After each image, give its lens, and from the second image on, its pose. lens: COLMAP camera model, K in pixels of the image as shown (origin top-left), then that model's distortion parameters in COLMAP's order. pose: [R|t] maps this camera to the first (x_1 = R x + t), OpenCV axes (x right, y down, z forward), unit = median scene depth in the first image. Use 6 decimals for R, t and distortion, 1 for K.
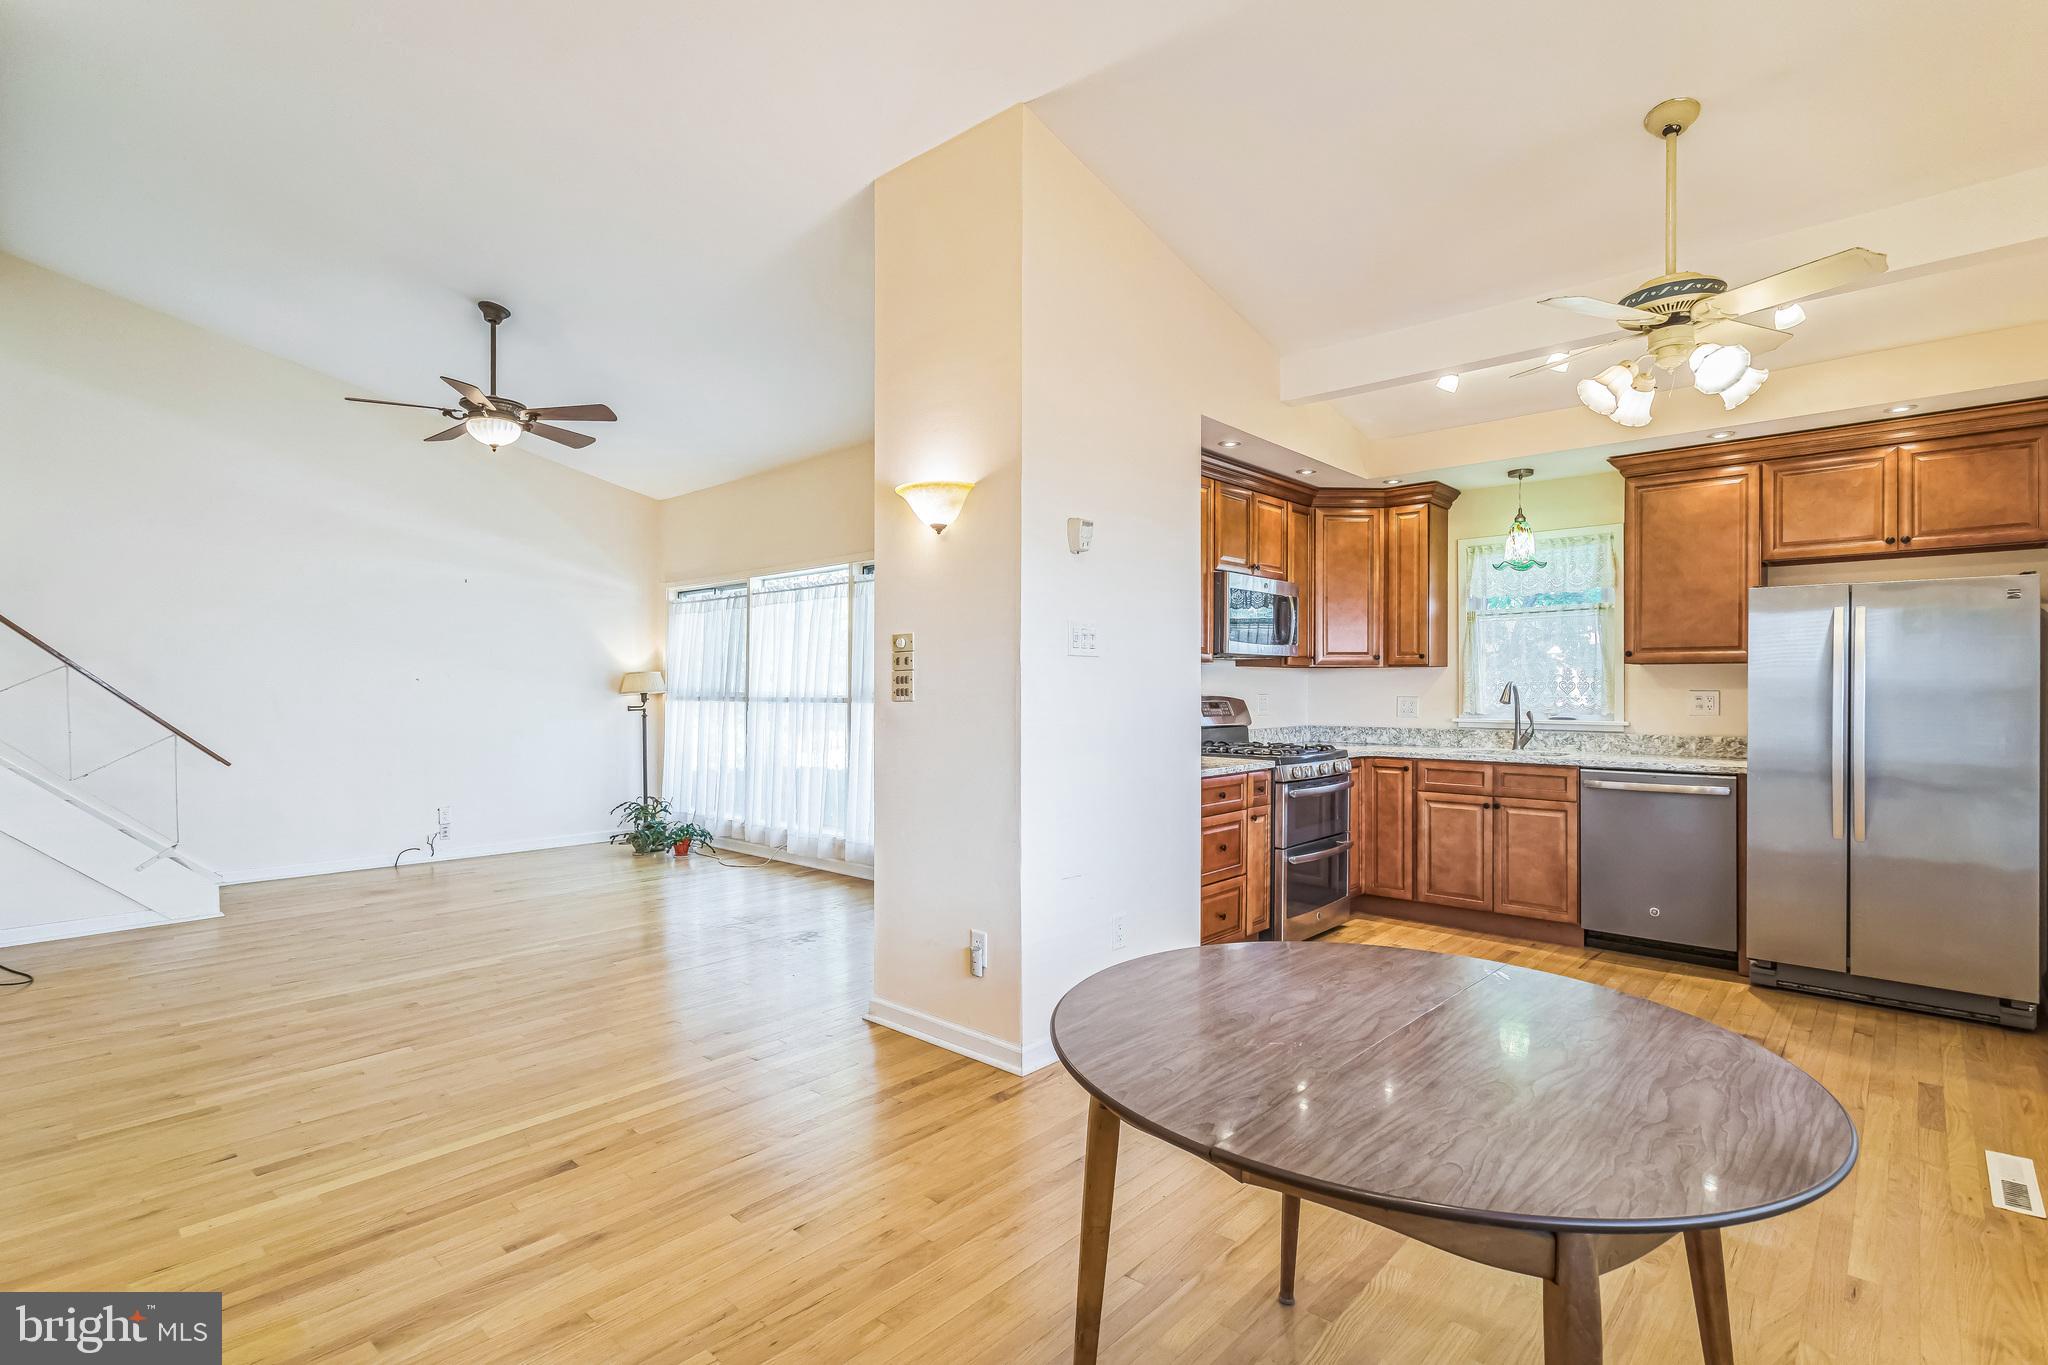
lens RADIAL K [[977.6, 0, 1013.8], [0, 977.6, 690.5], [0, 0, 1]] dist [0.001062, 0.001930]
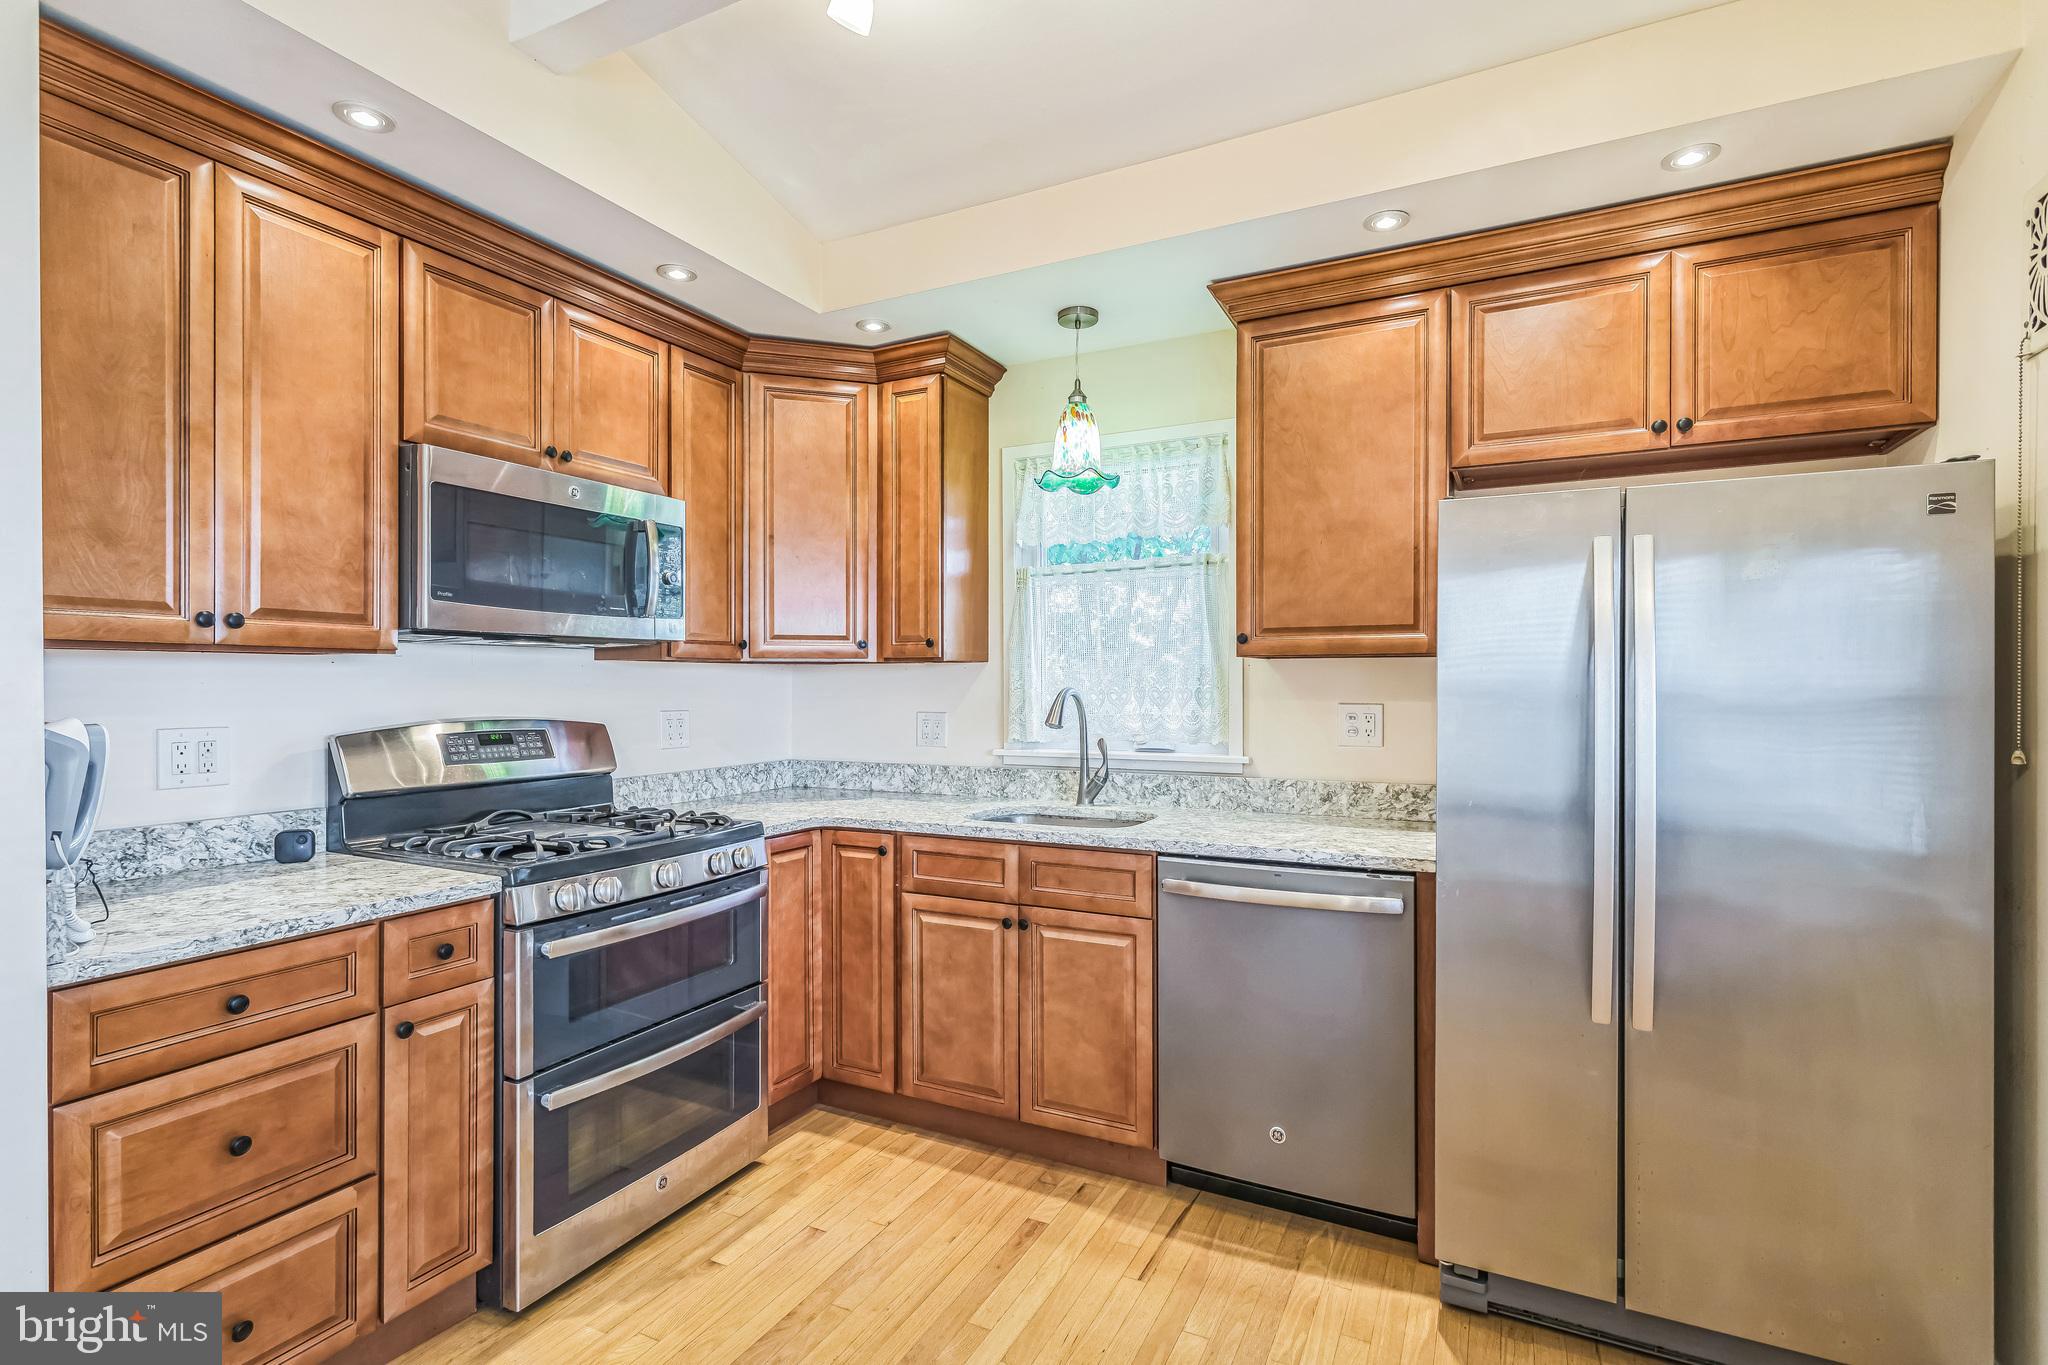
lens RADIAL K [[977.6, 0, 1024.7], [0, 977.6, 690.9], [0, 0, 1]] dist [0.001062, 0.001930]
pose [[0.961205, -0.005105, 0.275787, 0.349665], [0.003677, 0.999977, 0.005695, -0.011516], [-0.275809, -0.004460, 0.961202, 0.491248]]
